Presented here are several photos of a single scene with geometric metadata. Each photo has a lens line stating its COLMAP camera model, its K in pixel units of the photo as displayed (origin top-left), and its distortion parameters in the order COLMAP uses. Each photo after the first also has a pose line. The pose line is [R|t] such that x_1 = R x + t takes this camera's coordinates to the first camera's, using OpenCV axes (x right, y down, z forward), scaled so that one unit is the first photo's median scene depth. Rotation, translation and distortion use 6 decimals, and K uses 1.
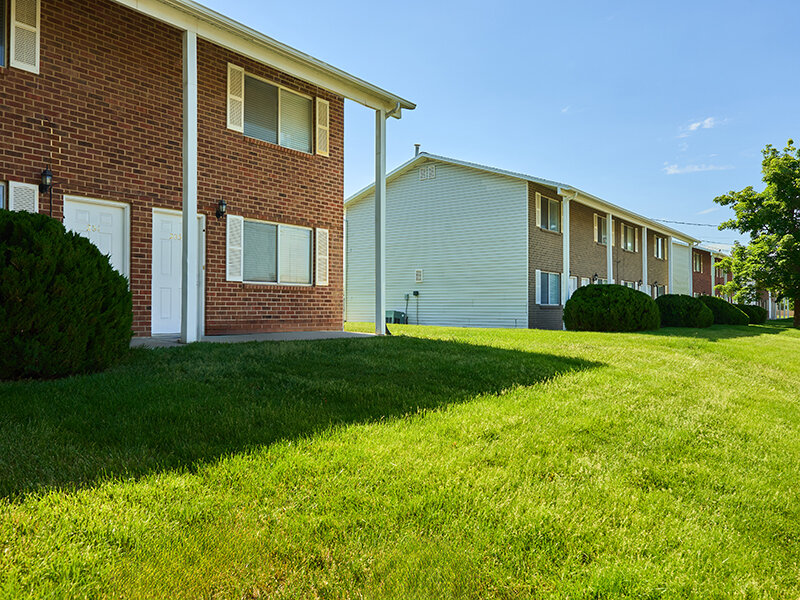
lens RADIAL K [[583.1, 0, 400.0], [0, 583.1, 300.0], [0, 0, 1]] dist [0.002924, 0.003312]
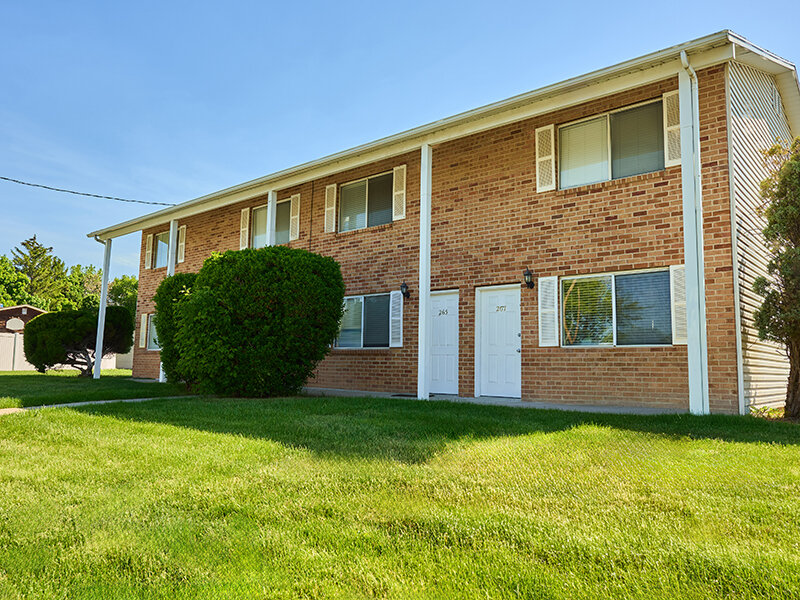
lens RADIAL K [[583.1, 0, 400.0], [0, 583.1, 300.0], [0, 0, 1]] dist [0.002924, 0.003312]
pose [[-0.028896, -0.133725, -0.990597, 0.668301], [-0.016571, 0.990939, -0.133288, 0.022337], [0.999445, 0.012563, -0.030850, 0.804085]]
